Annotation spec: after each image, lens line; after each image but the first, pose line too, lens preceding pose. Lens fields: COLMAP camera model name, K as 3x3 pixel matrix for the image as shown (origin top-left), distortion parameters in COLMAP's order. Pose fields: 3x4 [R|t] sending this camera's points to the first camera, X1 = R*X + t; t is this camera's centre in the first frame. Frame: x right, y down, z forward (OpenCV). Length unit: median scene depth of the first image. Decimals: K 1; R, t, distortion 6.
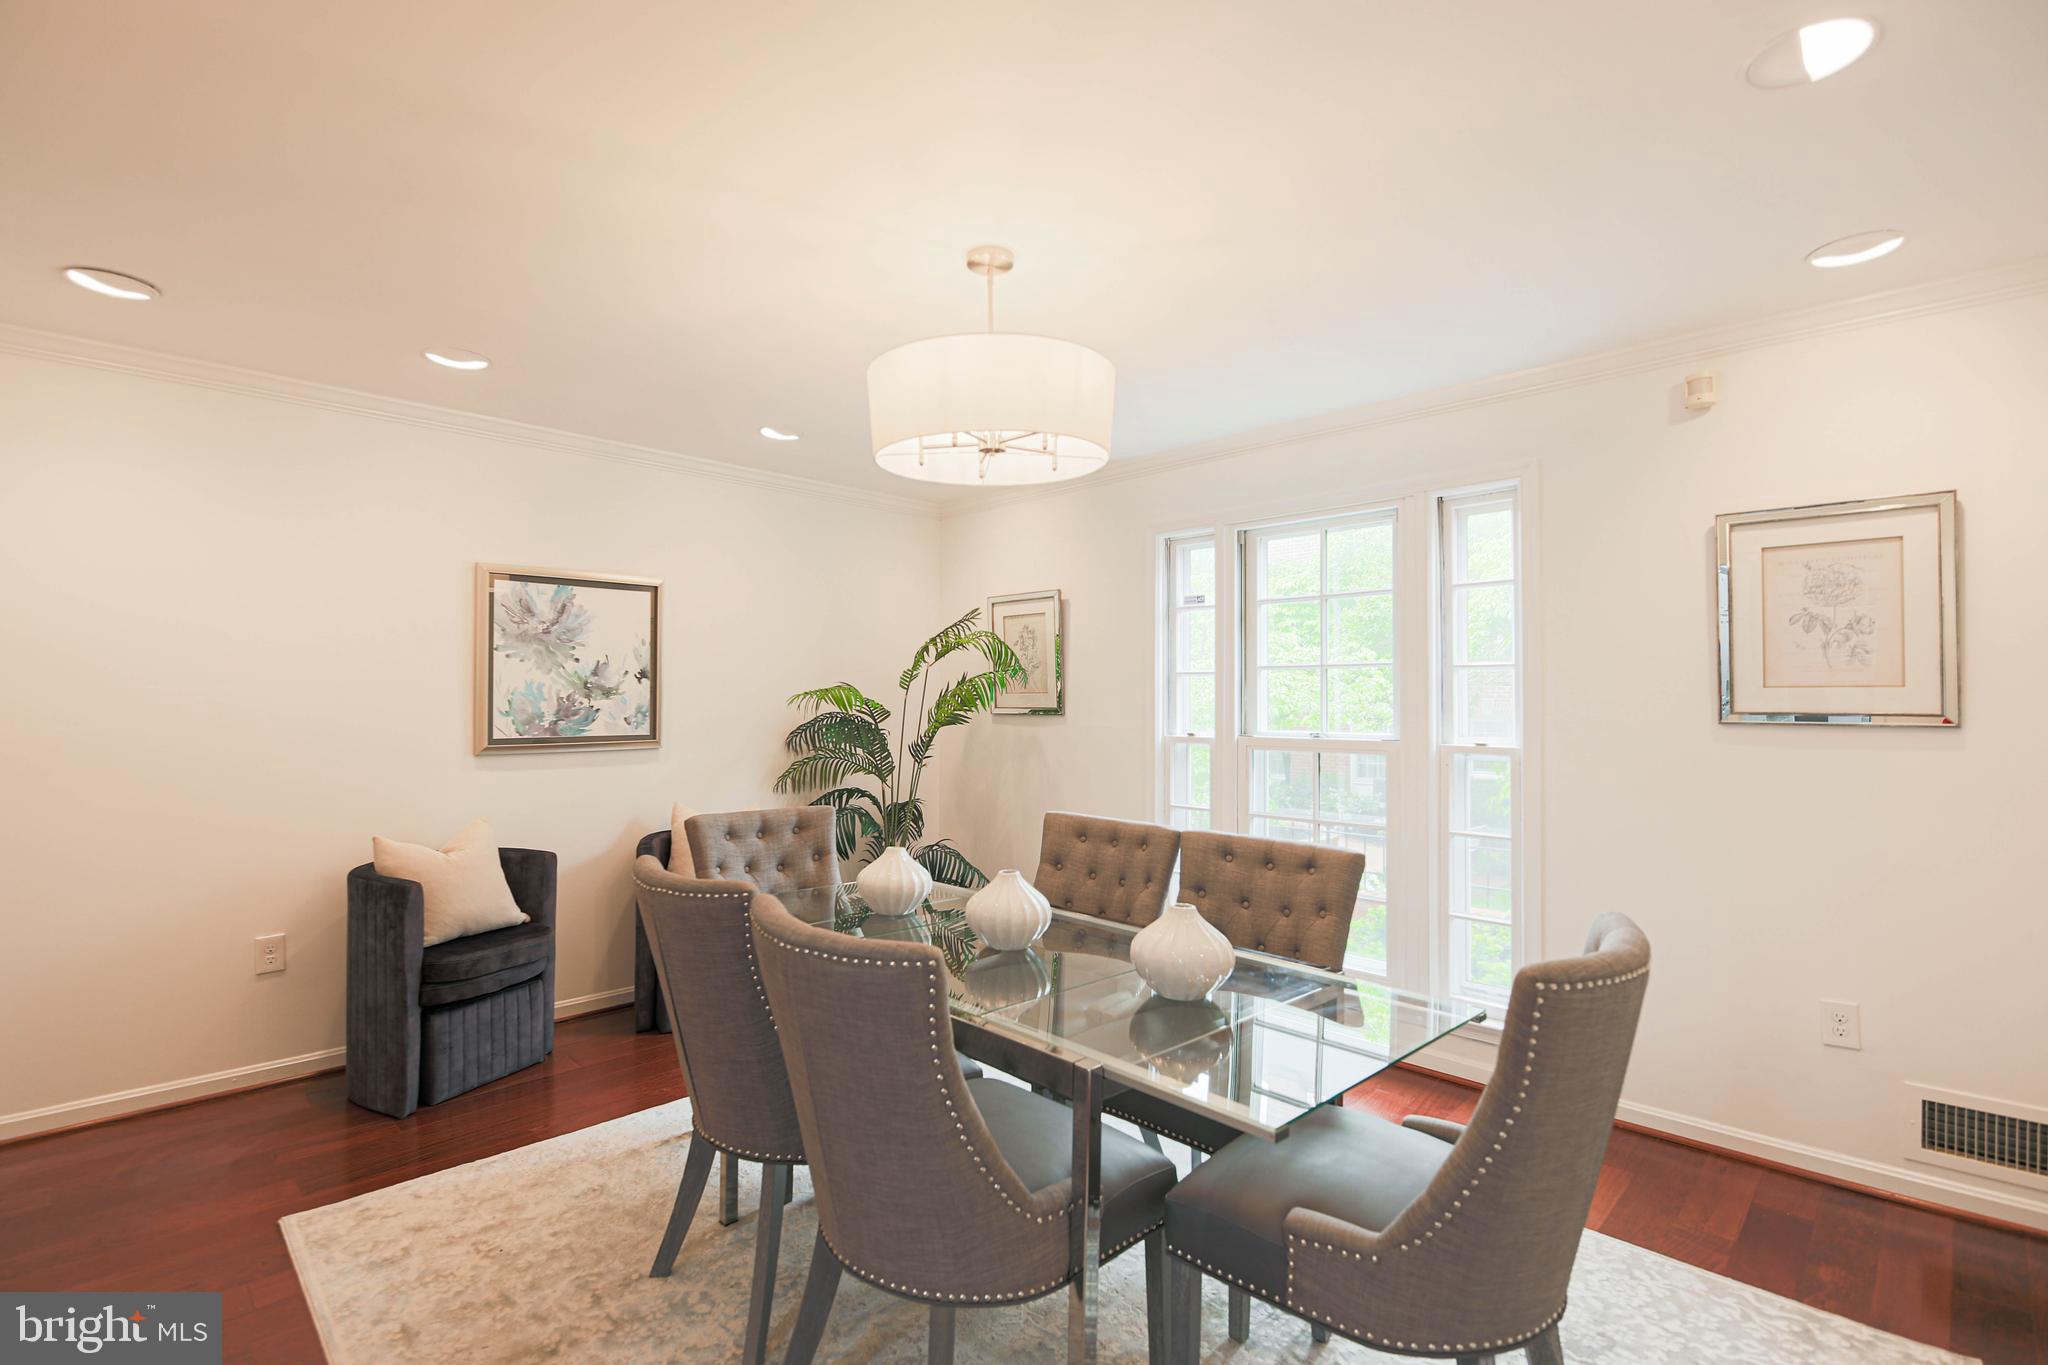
lens RADIAL K [[961.8, 0, 1008.4], [0, 961.8, 680.9], [0, 0, 1]] dist [-0.001915, -0.000904]
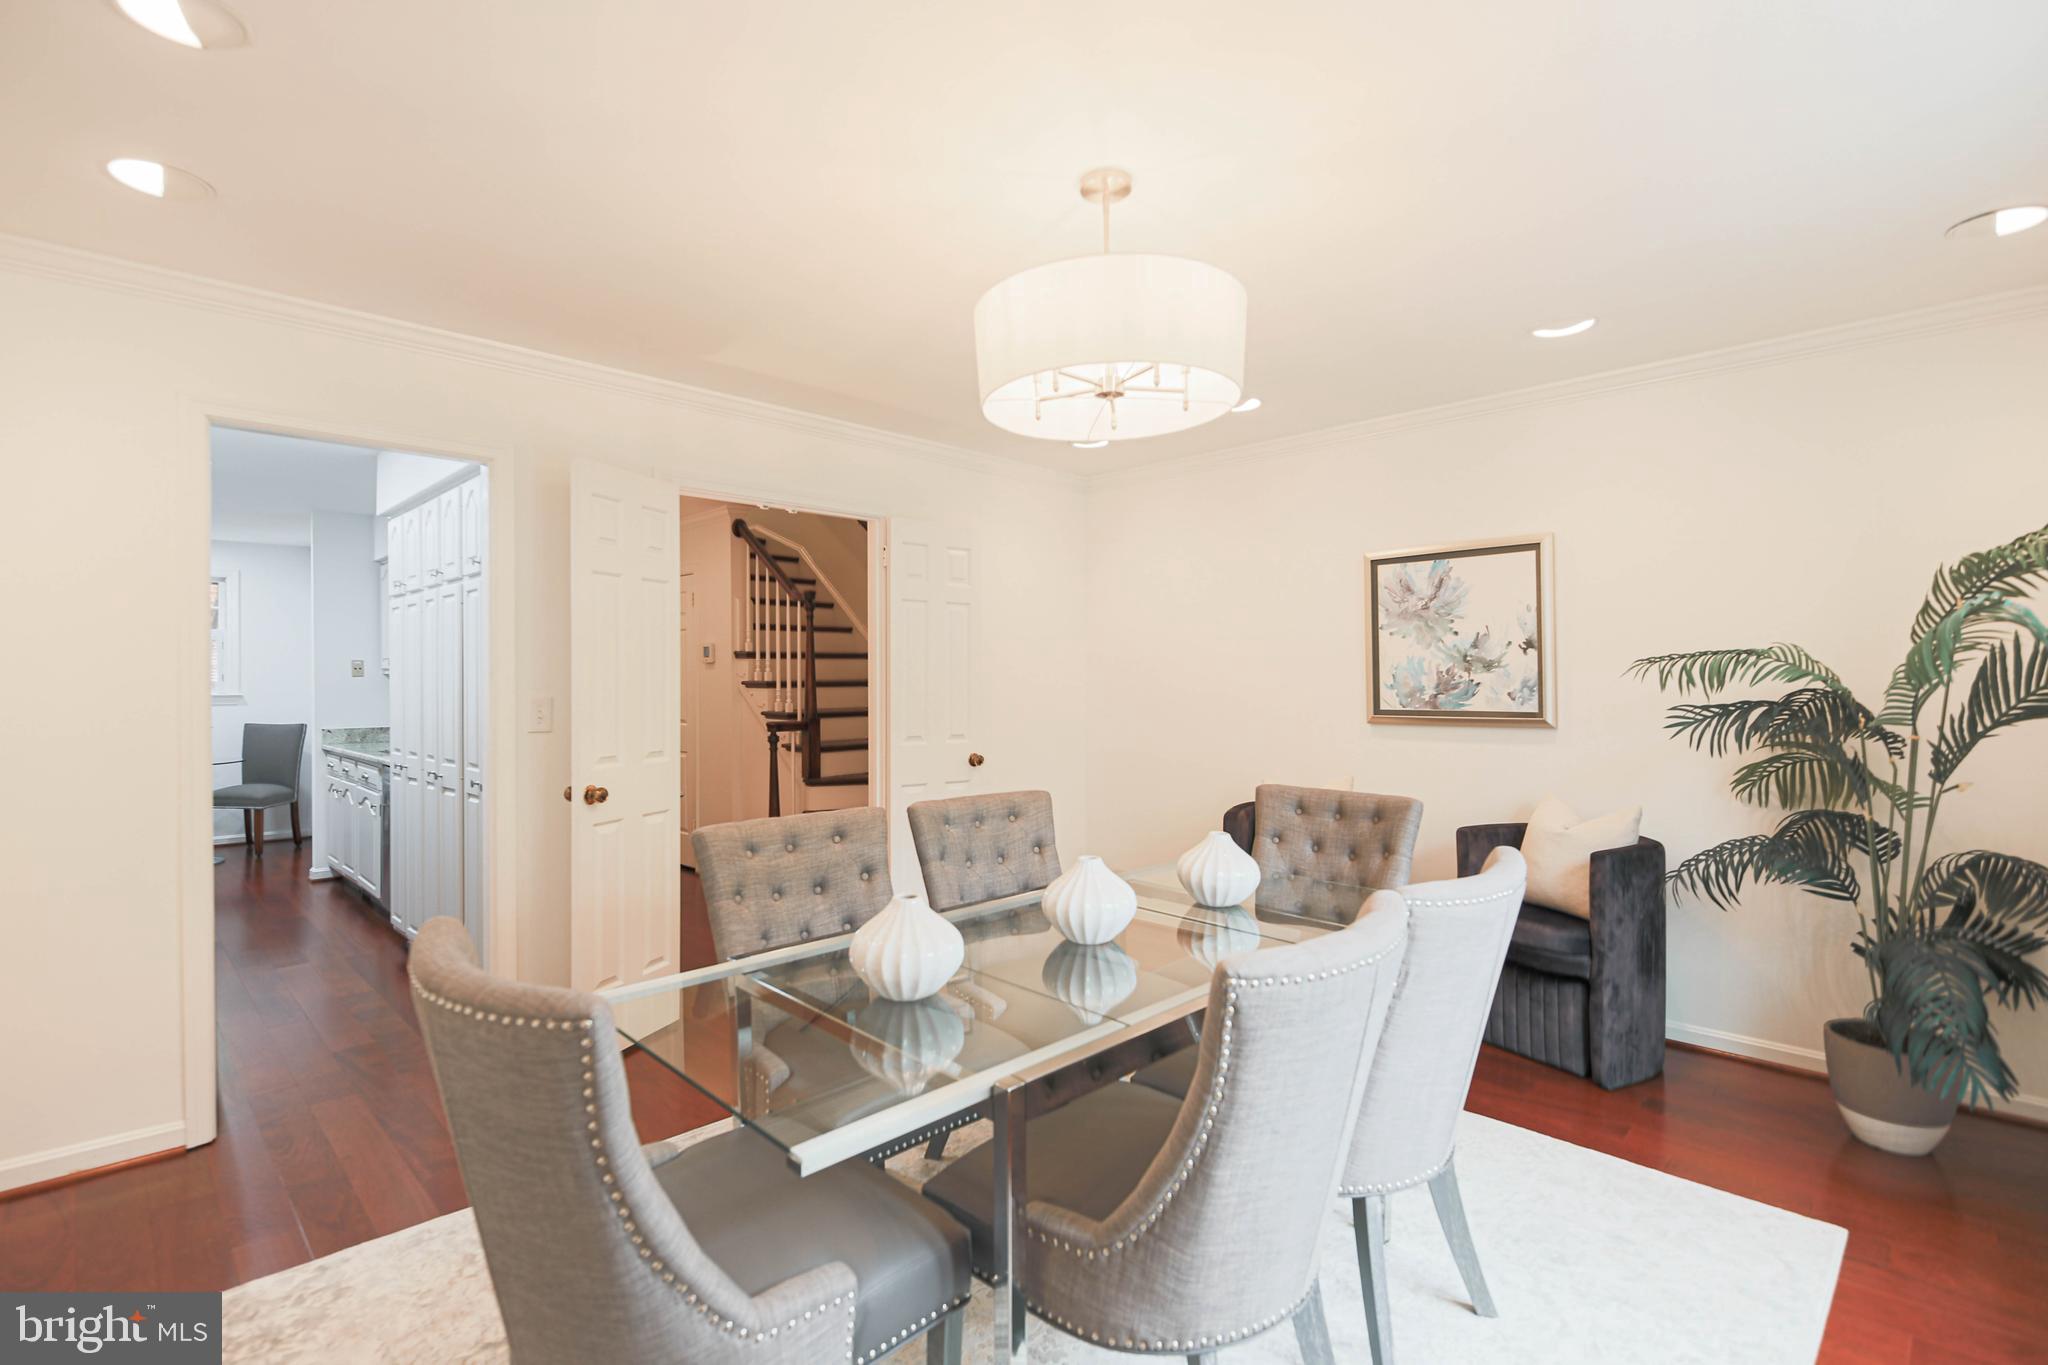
lens RADIAL K [[961.8, 0, 1008.4], [0, 961.8, 680.9], [0, 0, 1]] dist [-0.001915, -0.000904]
pose [[0.006606, -0.002481, -0.999975, 0.538846], [0.024772, 0.999690, -0.002317, 0.018263], [0.999671, -0.024756, 0.006666, 0.538668]]
